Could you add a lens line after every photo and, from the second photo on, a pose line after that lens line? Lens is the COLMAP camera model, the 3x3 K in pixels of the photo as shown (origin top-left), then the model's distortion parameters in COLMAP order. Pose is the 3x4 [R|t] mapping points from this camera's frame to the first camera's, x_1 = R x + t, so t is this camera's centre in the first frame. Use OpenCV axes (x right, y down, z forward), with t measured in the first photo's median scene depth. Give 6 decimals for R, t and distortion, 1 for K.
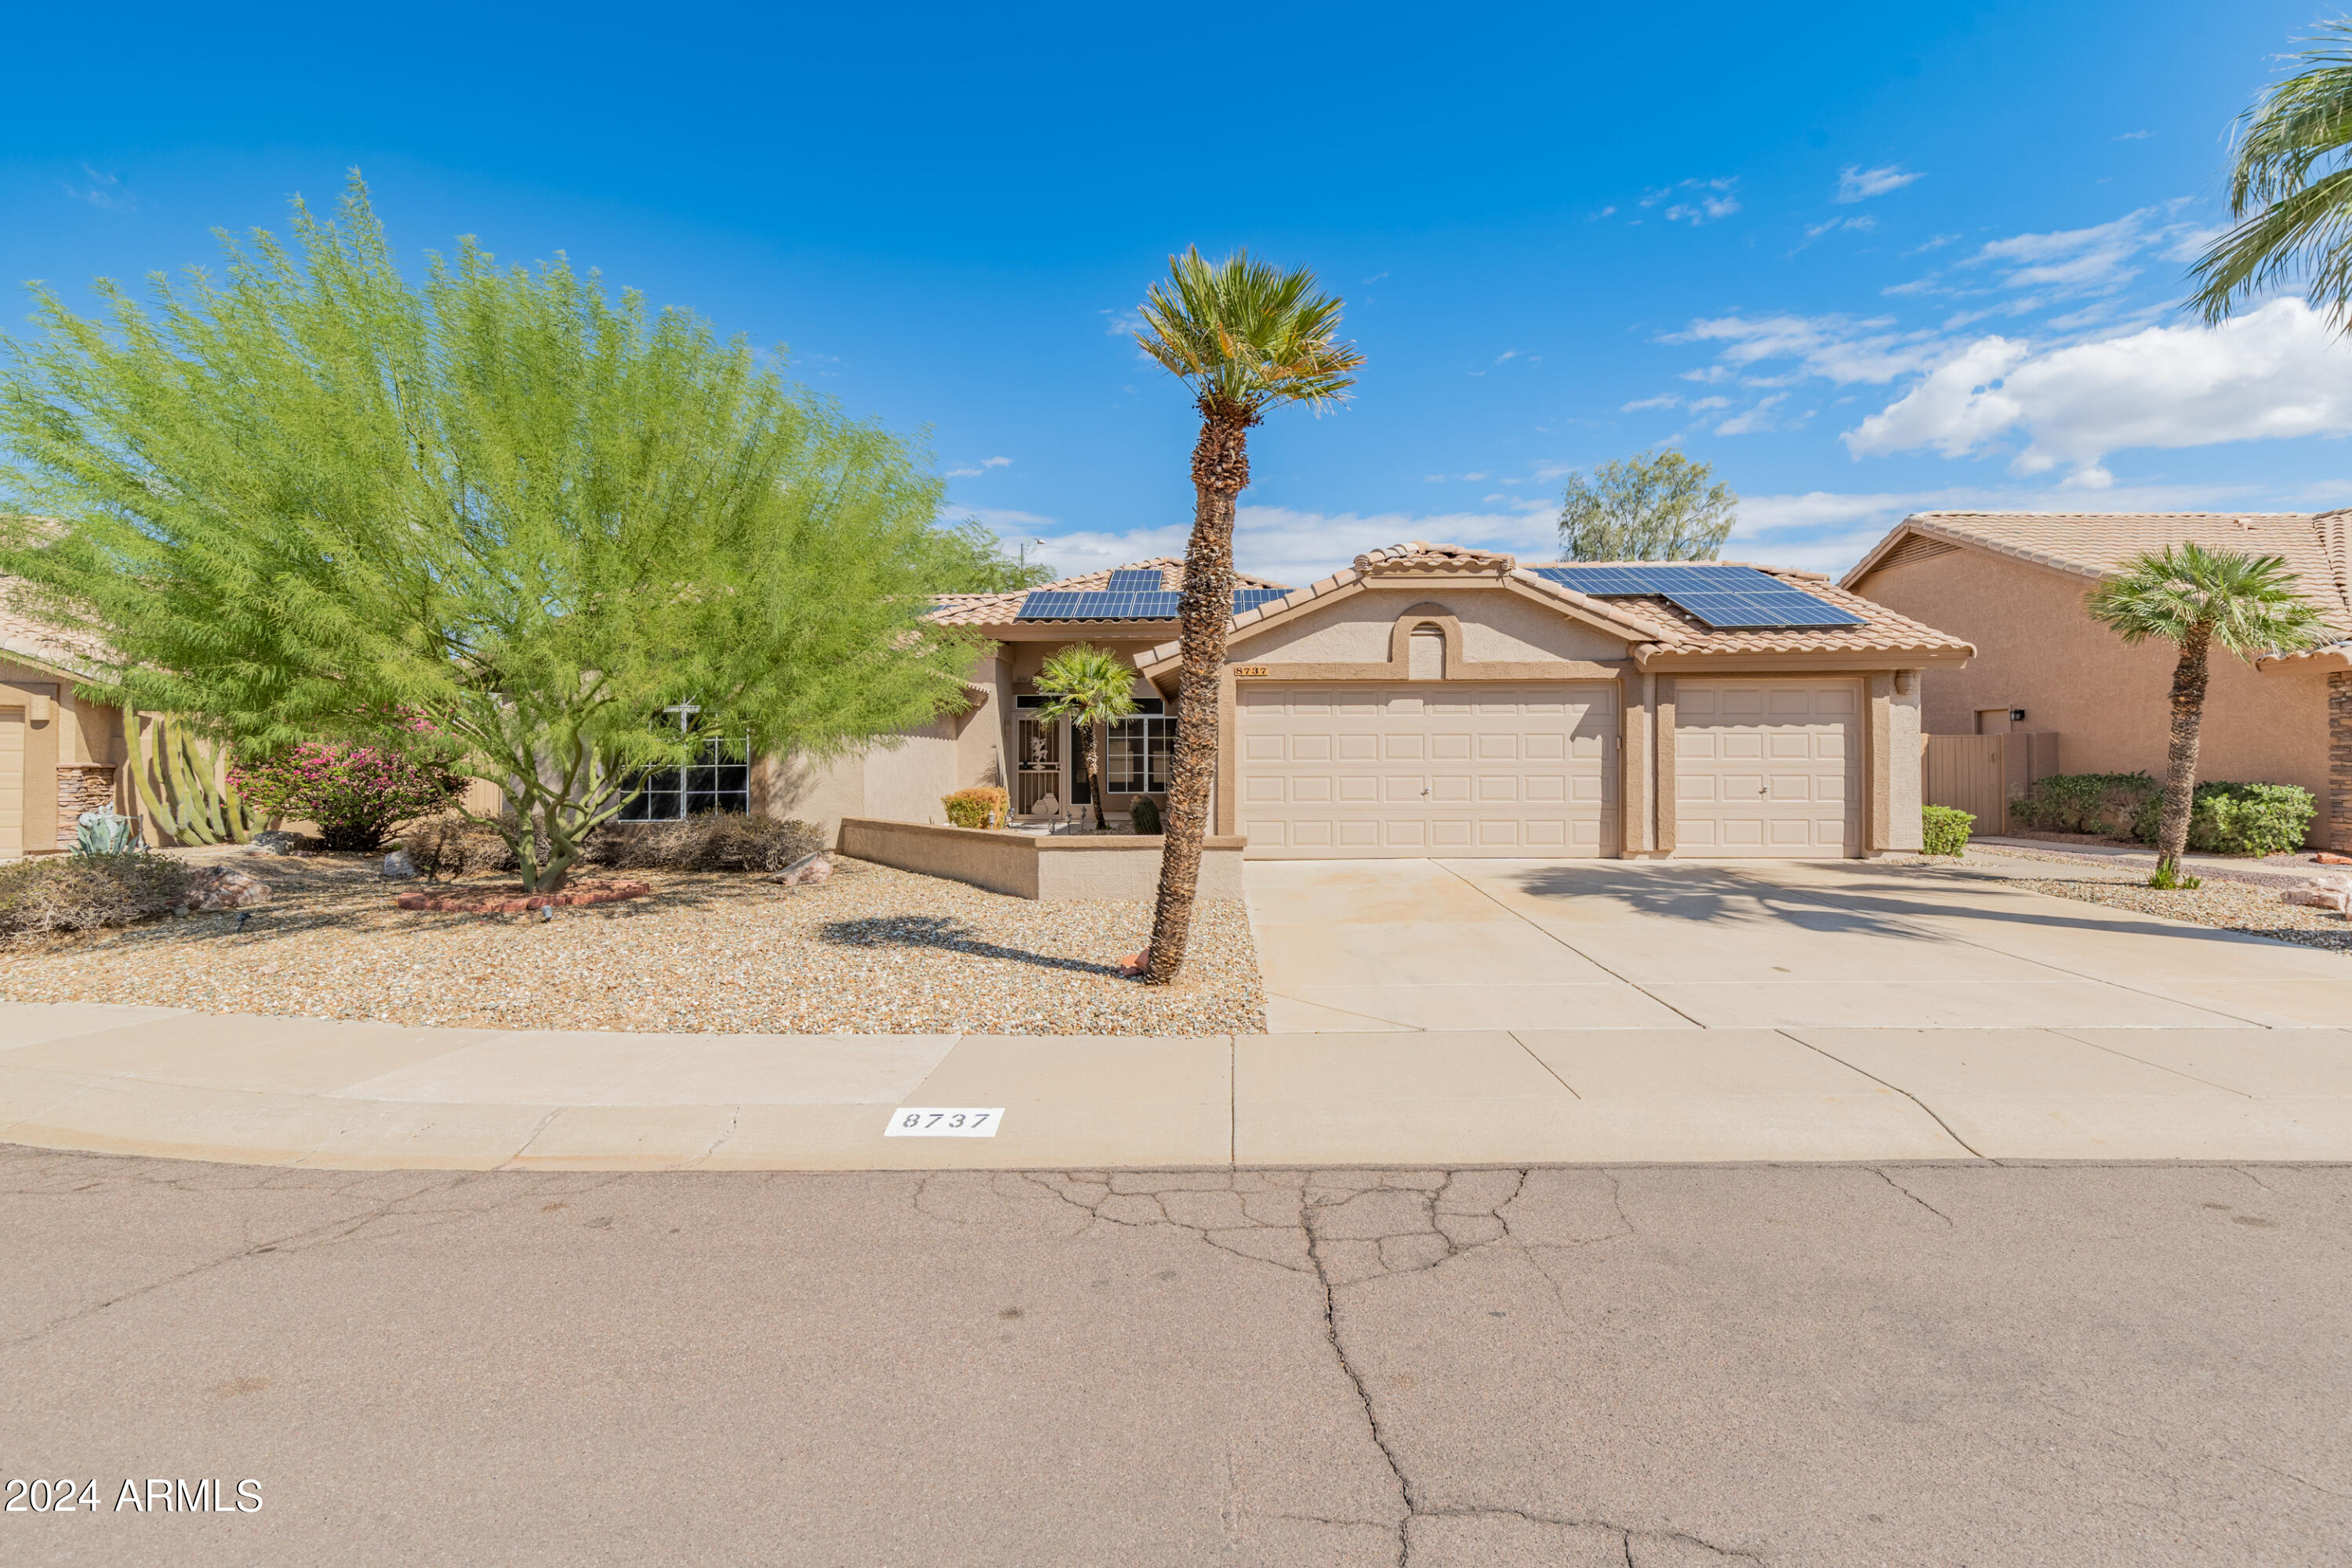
lens RADIAL K [[1103.9, 0, 1187.4], [0, 1103.9, 754.7], [0, 0, 1]] dist [0.013998, -0.003420]
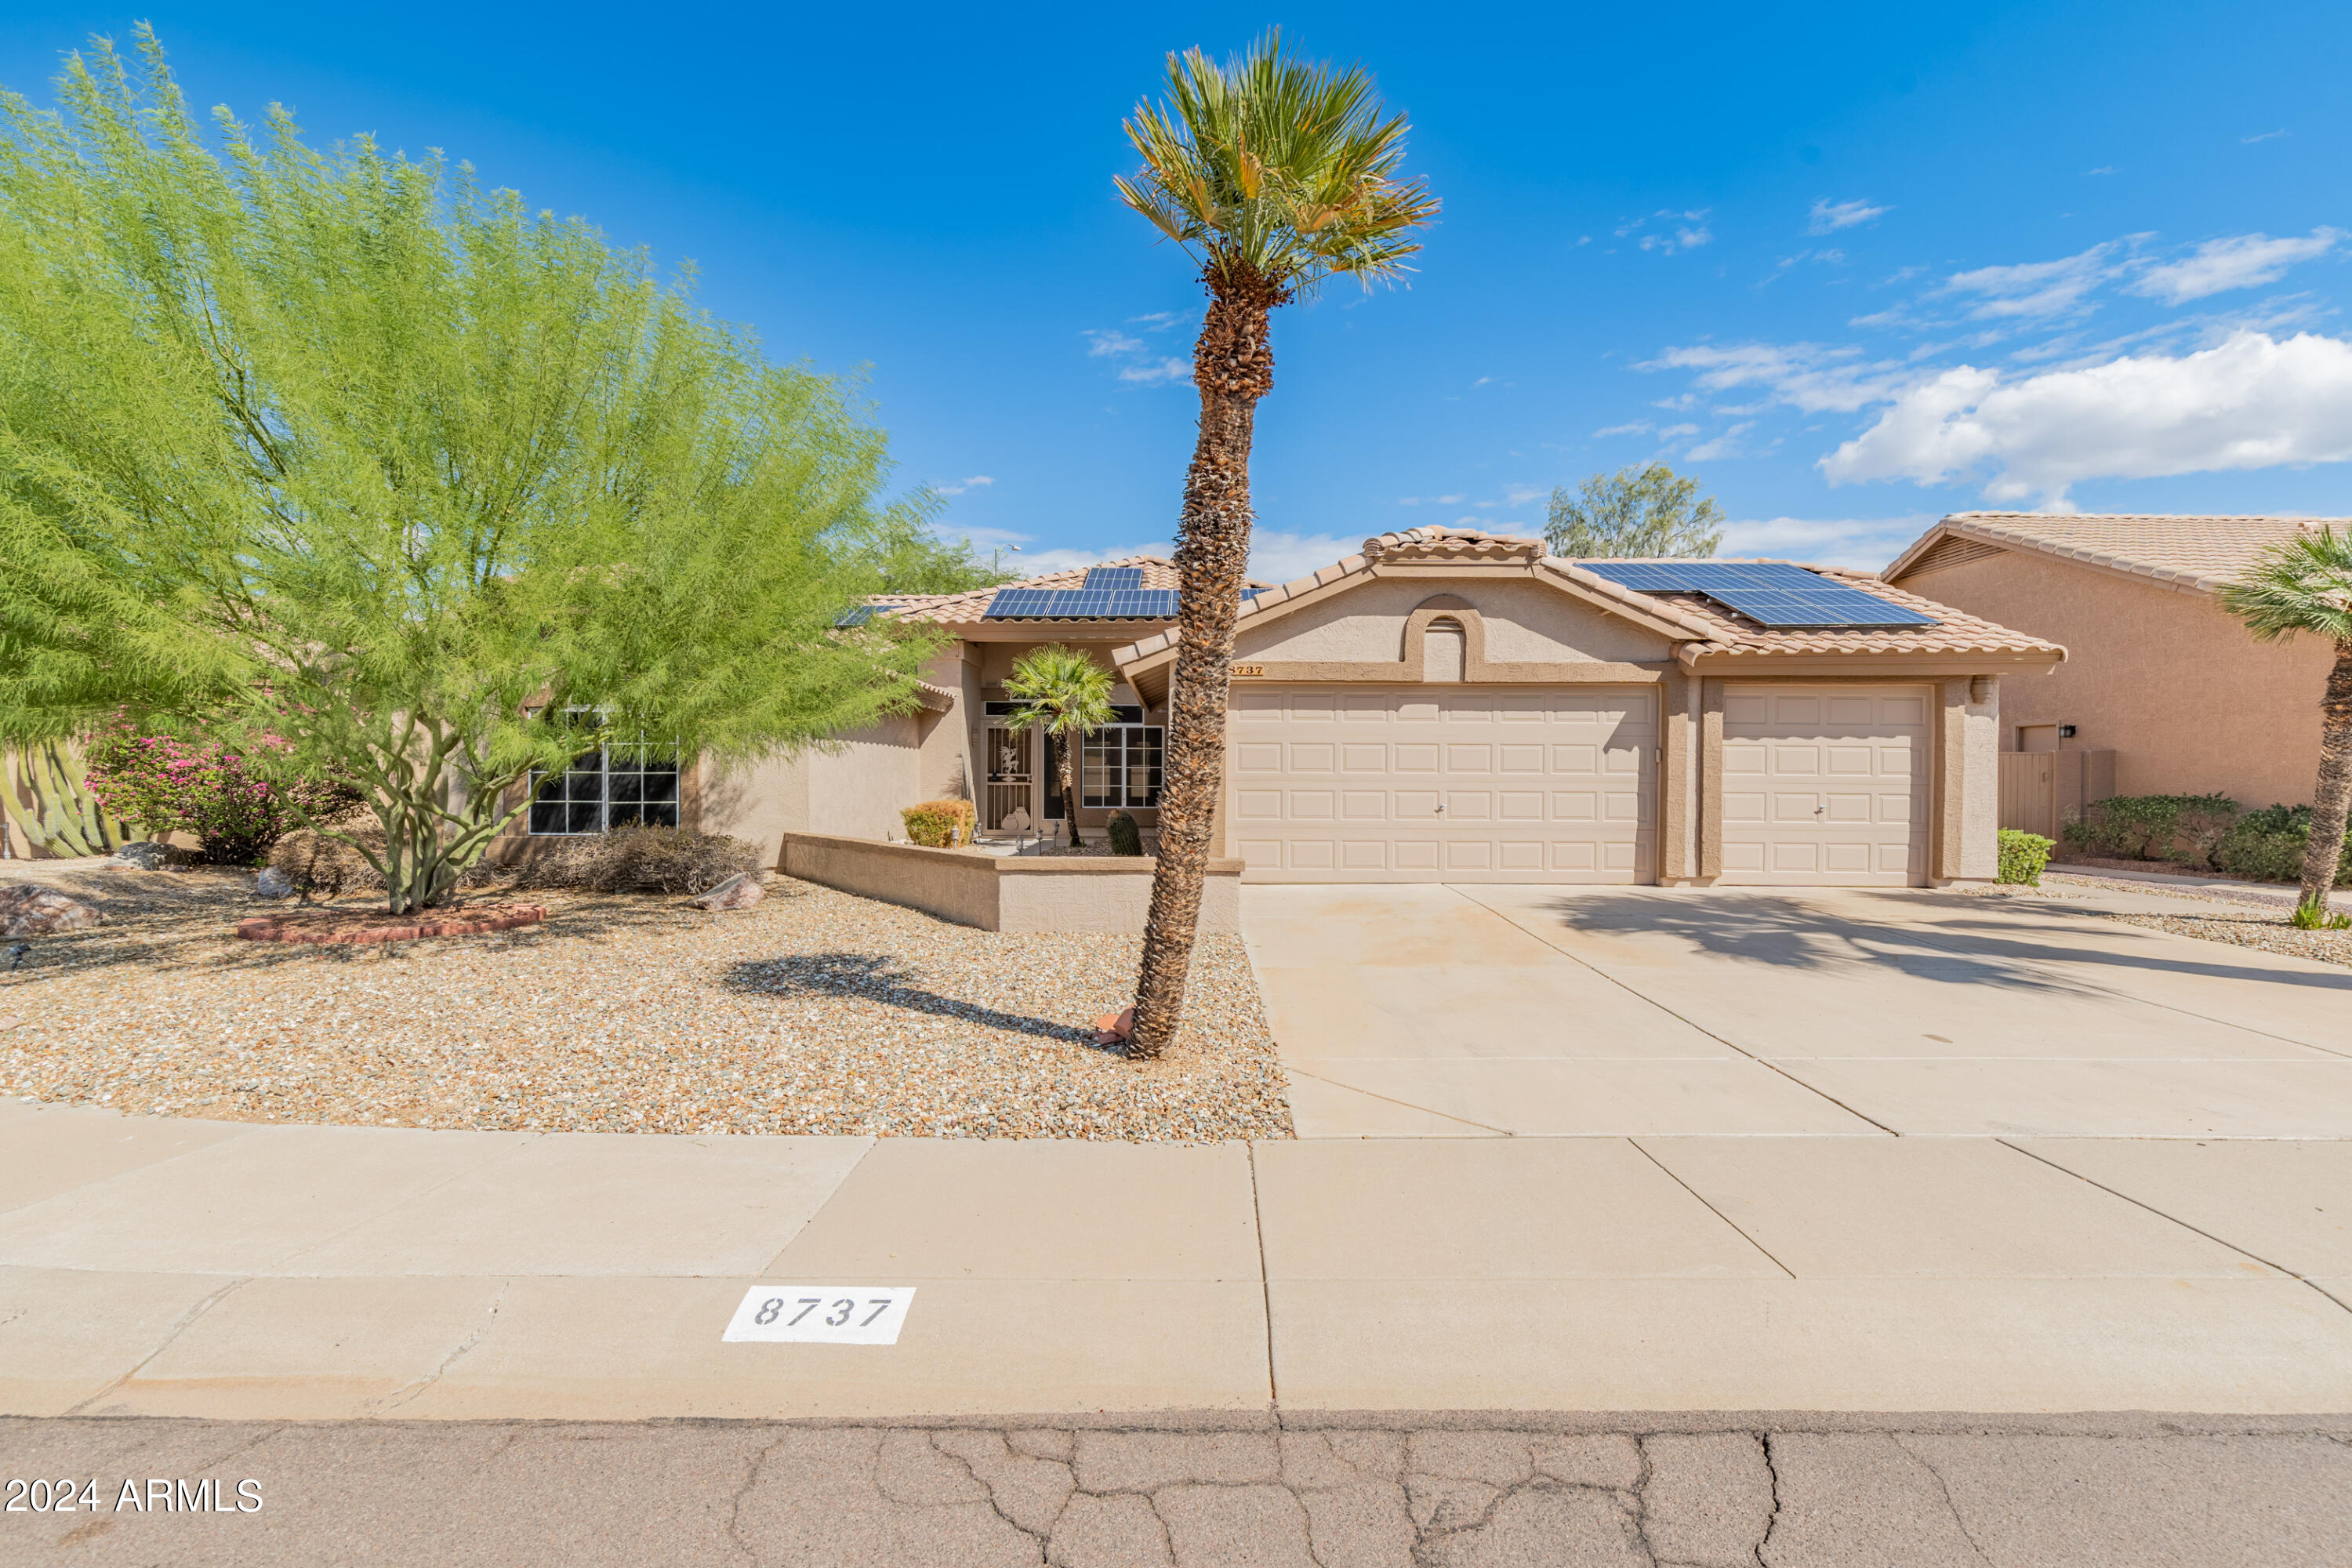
lens RADIAL K [[1103.9, 0, 1167.2], [0, 1103.9, 787.2], [0, 0, 1]] dist [0.013998, -0.003420]
pose [[0.999960, 0.008225, 0.003486, -0.007217], [-0.008277, 0.999849, 0.015270, 0.004608], [-0.003360, -0.015298, 0.999877, 0.115585]]
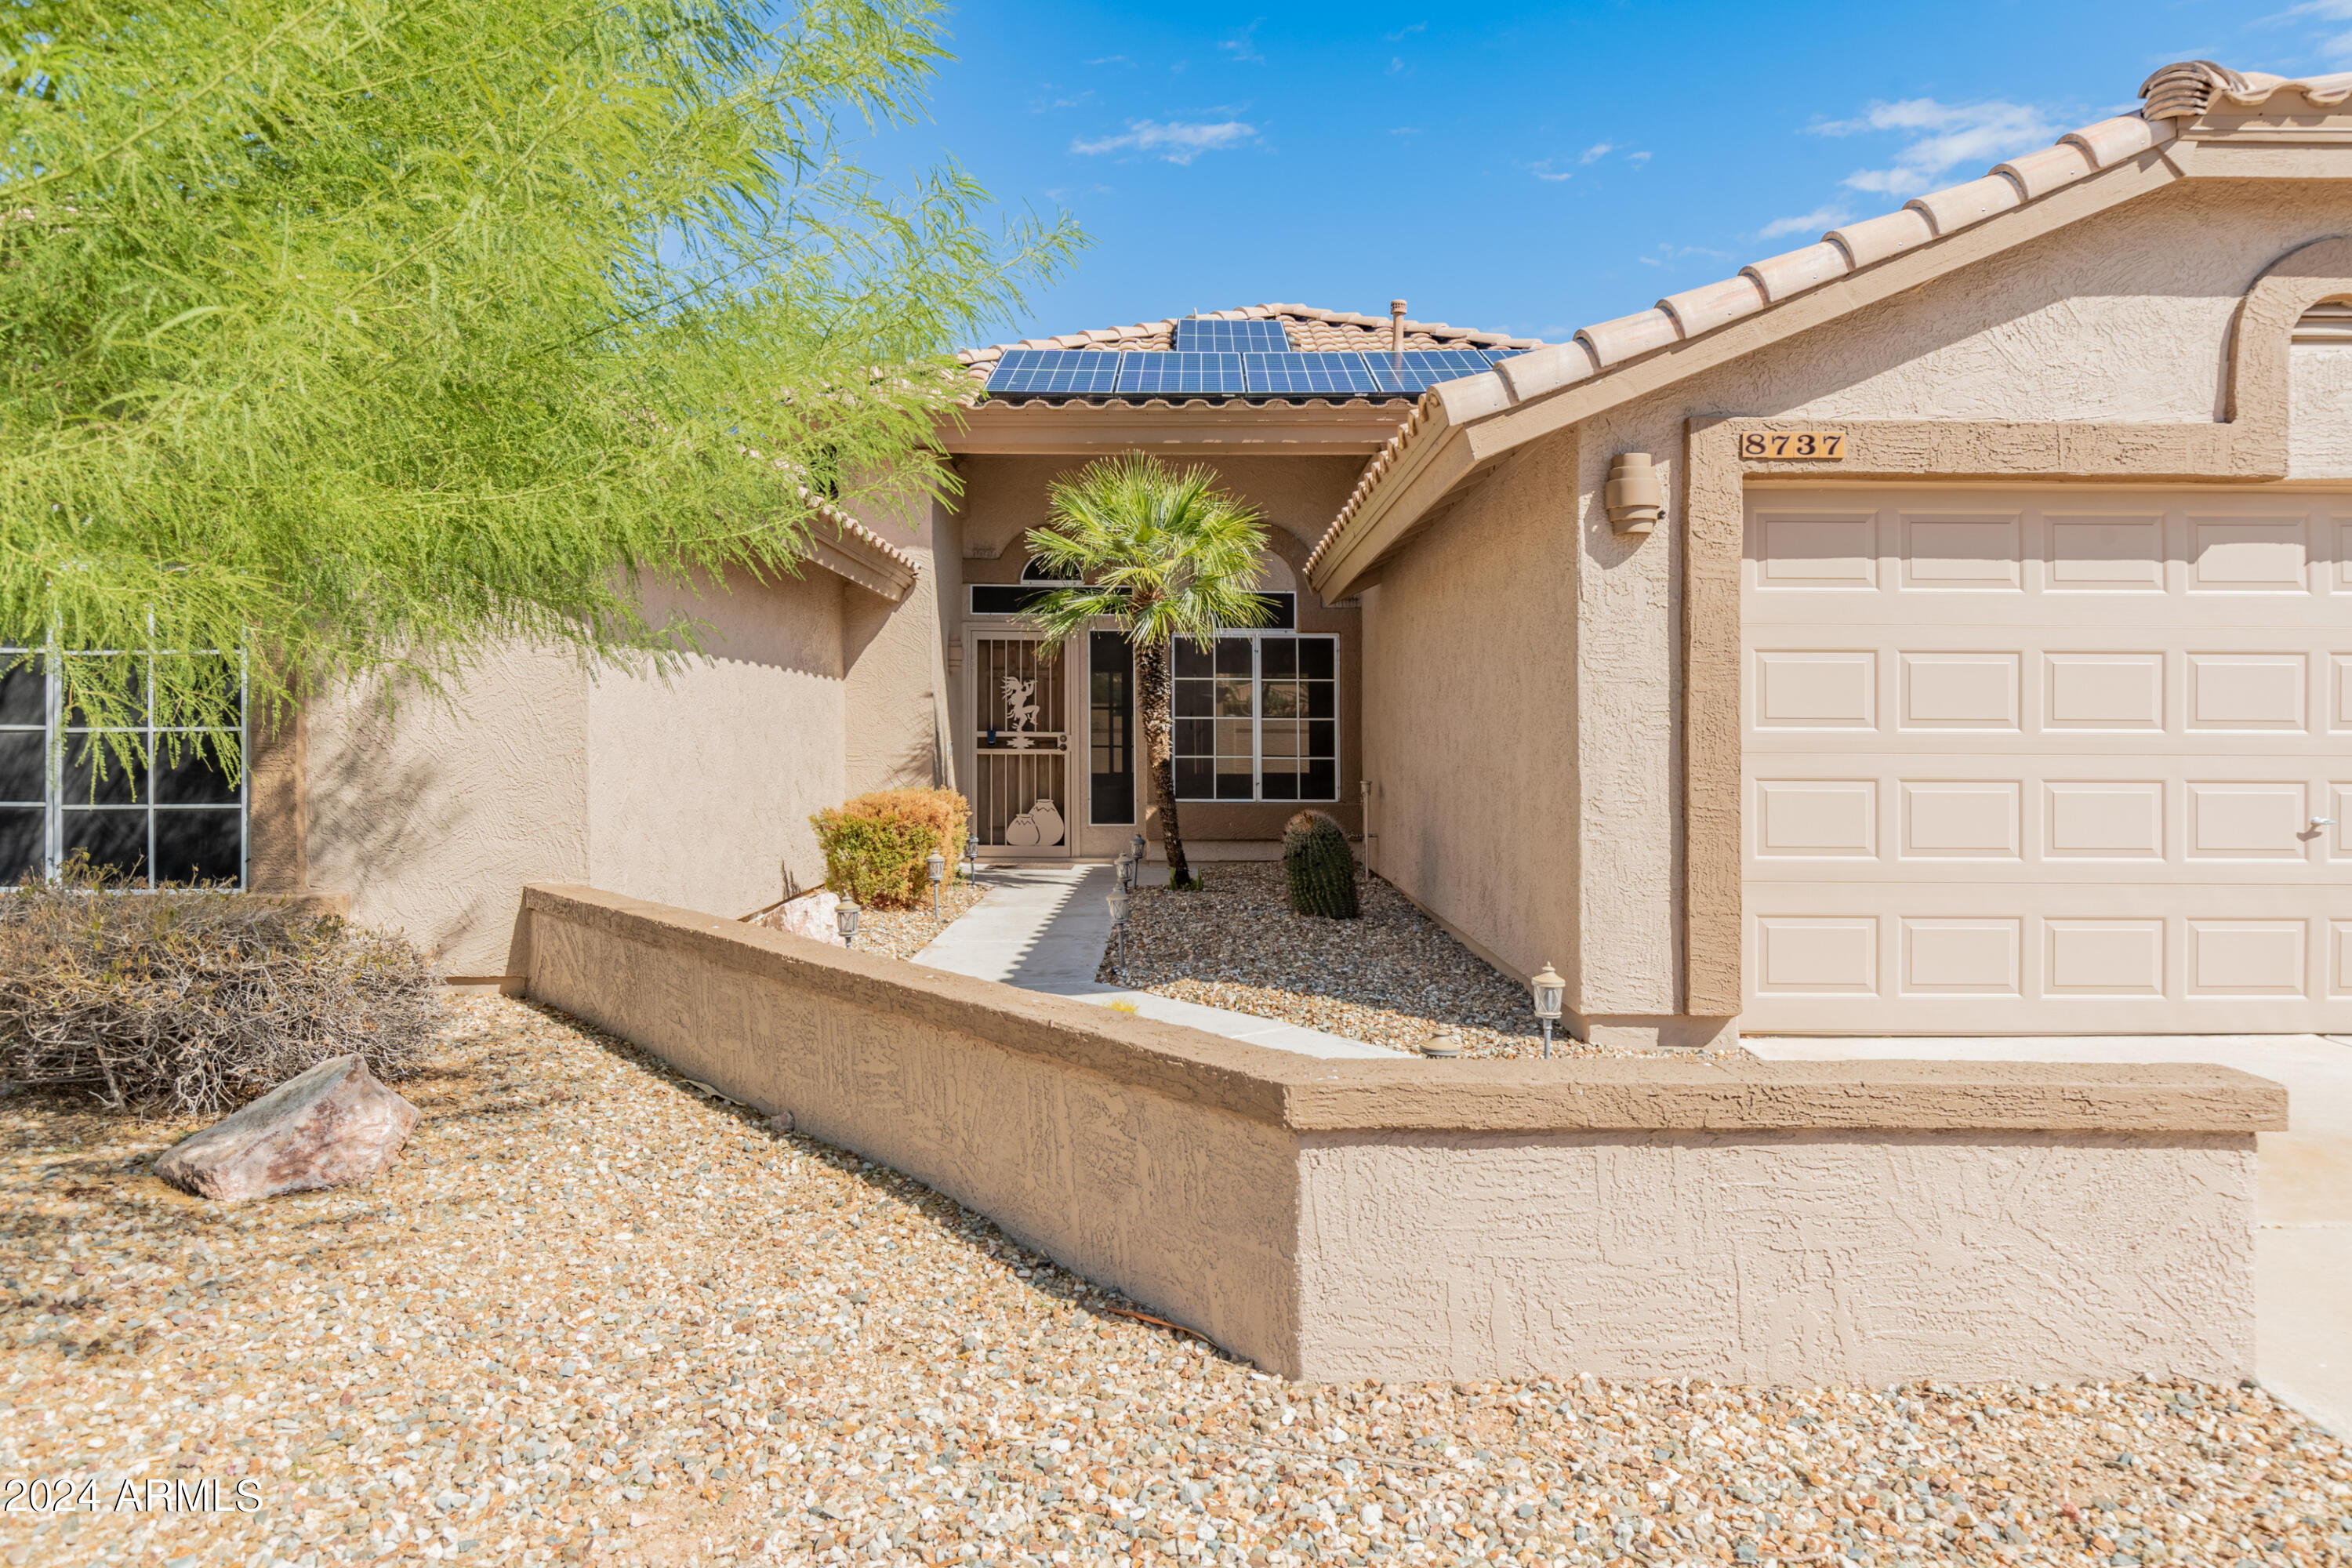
lens RADIAL K [[1664.8, 0, 1163.2], [0, 1664.8, 762.5], [0, 0, 1]] dist [0.012041, -0.002639]
pose [[0.999960, 0.008108, -0.003897, -0.120373], [-0.008018, 0.999710, 0.022696, 0.005595], [0.004079, -0.022664, 0.999735, 0.515886]]
